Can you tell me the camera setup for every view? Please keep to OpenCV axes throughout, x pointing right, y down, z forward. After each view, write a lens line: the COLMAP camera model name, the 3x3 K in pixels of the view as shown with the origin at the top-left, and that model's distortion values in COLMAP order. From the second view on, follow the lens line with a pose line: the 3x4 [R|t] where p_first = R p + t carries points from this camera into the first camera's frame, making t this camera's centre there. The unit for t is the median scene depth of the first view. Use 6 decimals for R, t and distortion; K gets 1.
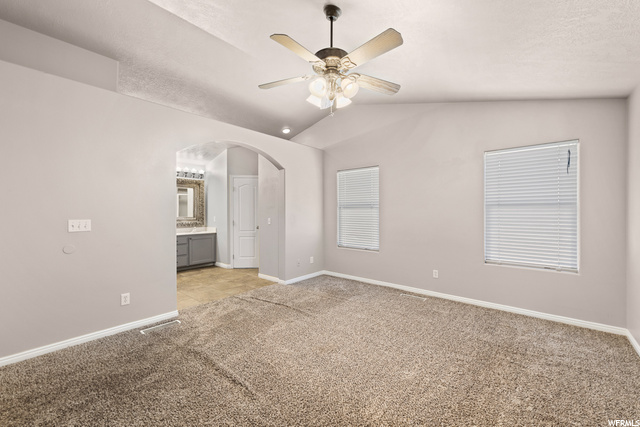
lens RADIAL K [[260.1, 0, 320.6], [0, 260.1, 213.0], [0, 0, 1]] dist [0.001805, 0.000091]
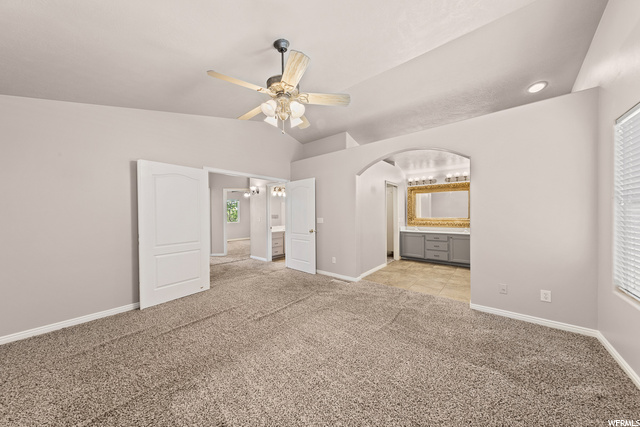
lens RADIAL K [[207.9, 0, 320.5], [0, 207.9, 216.5], [0, 0, 1]] dist [0.004085, -0.000116]
pose [[0.006353, 0.009279, -0.999937, 0.367999], [0.005700, 0.999940, 0.009315, -0.001813], [0.999964, -0.005759, 0.006299, 0.431513]]
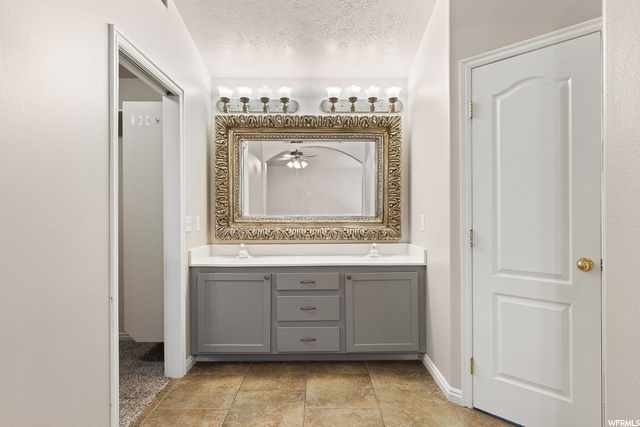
lens RADIAL K [[346.2, 0, 319.3], [0, 346.2, 214.2], [0, 0, 1]] dist [0.000001, 0.000254]
pose [[0.646929, -0.002421, -0.762547, -0.166993], [0.001833, 0.999997, -0.001620, 0.014273], [0.762548, -0.000350, 0.646931, 0.652707]]
